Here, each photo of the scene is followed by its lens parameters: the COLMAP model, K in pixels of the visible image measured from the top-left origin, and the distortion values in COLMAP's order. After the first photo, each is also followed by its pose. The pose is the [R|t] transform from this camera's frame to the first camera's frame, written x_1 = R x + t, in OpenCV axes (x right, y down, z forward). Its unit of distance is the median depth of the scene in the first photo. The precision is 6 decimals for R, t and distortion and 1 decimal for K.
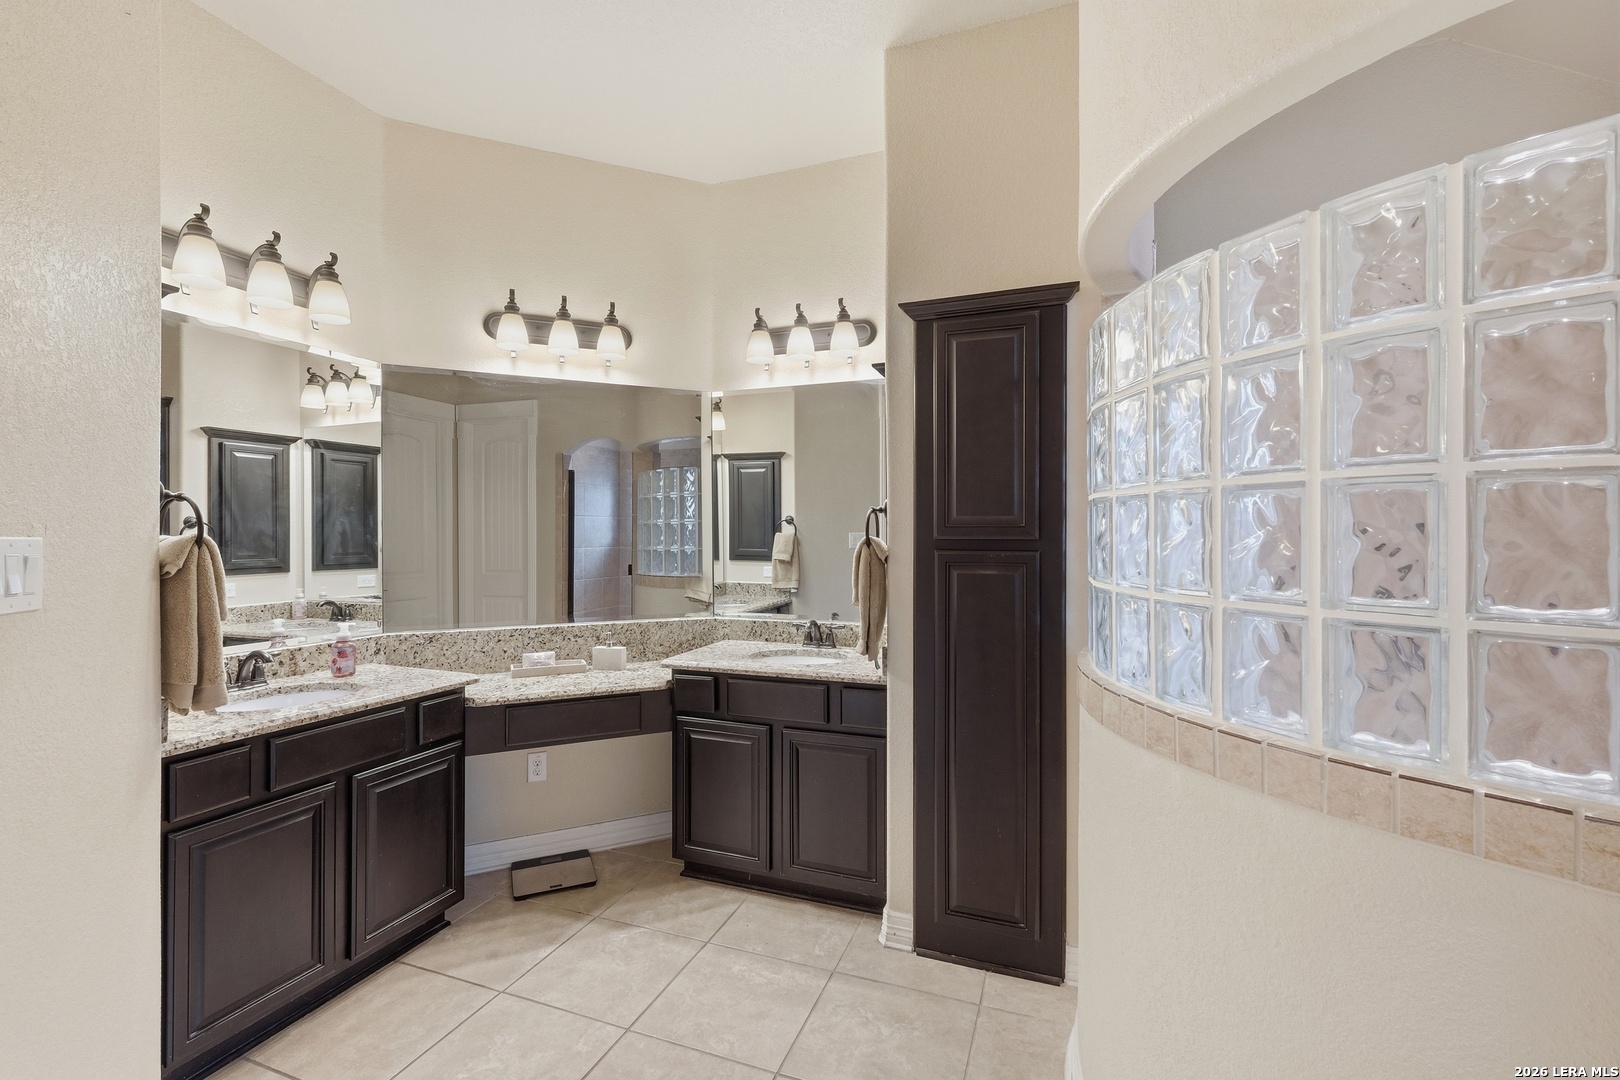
lens RADIAL K [[726.5, 0, 811.5], [0, 726.5, 529.4], [0, 0, 1]] dist [-0.003099, -0.001613]
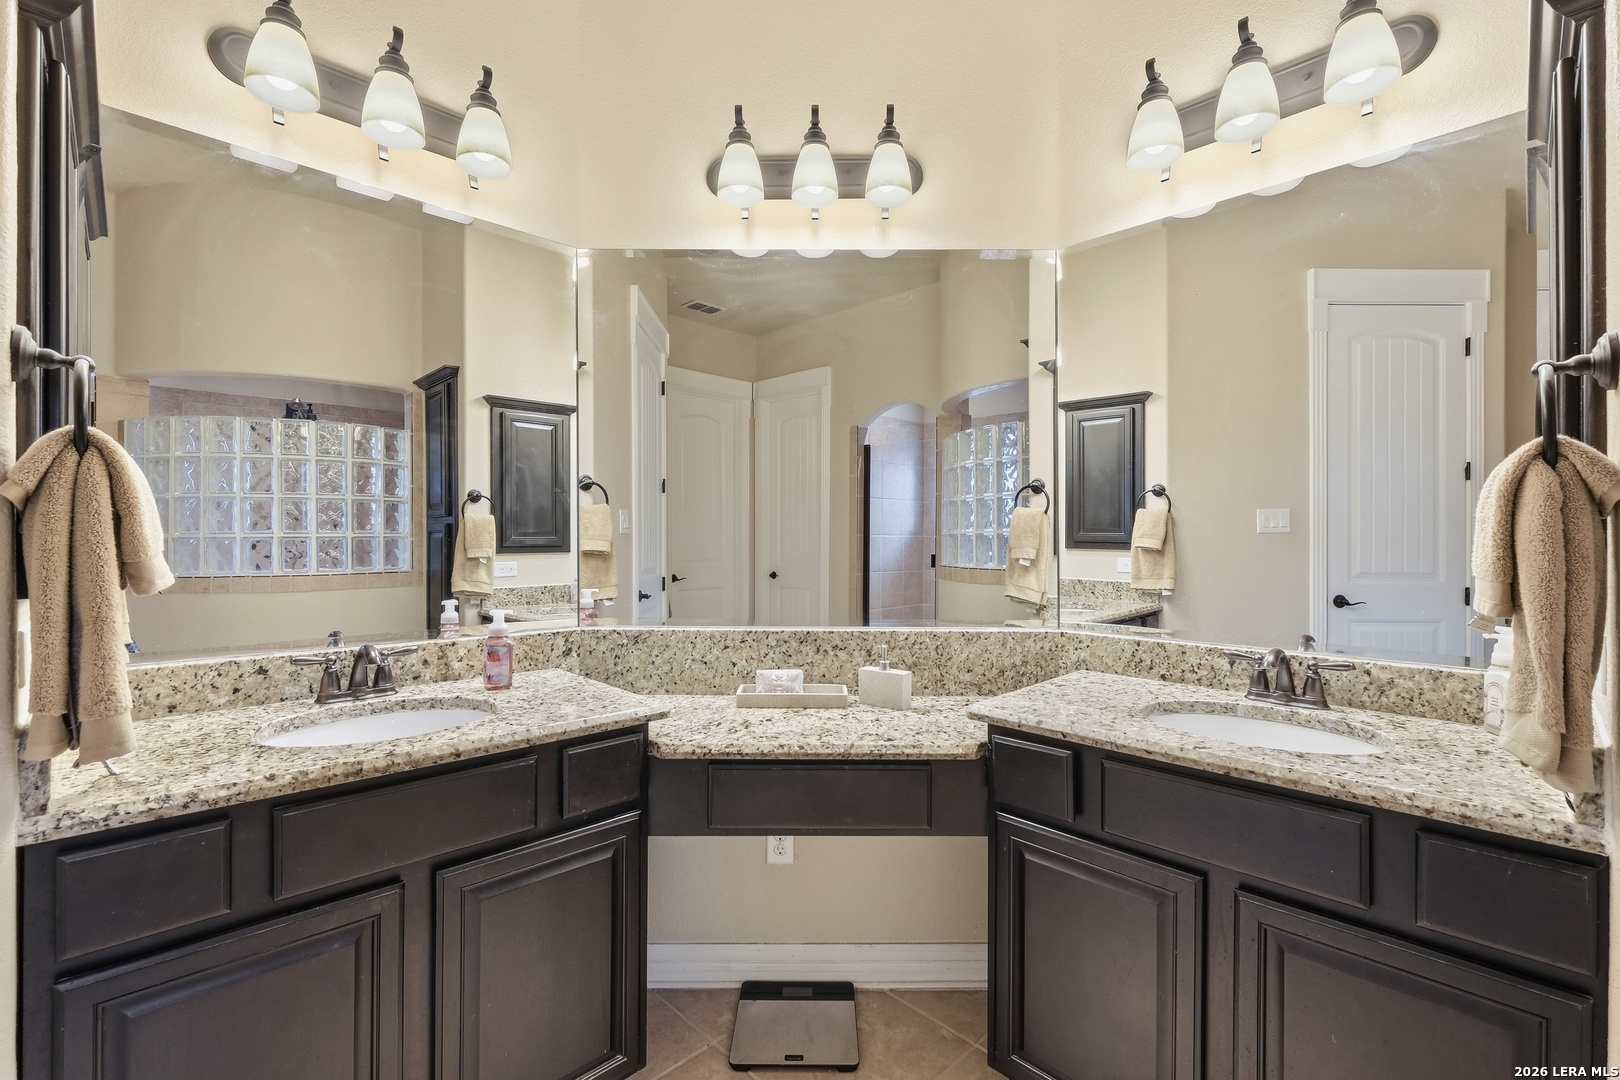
lens RADIAL K [[726.5, 0, 803.3], [0, 726.5, 529.4], [0, 0, 1]] dist [-0.003099, -0.001613]
pose [[0.907394, 0.001210, -0.420280, -0.083674], [-0.001845, 0.999998, -0.001104, 0.044940], [0.420278, 0.001777, 0.907394, 0.418648]]
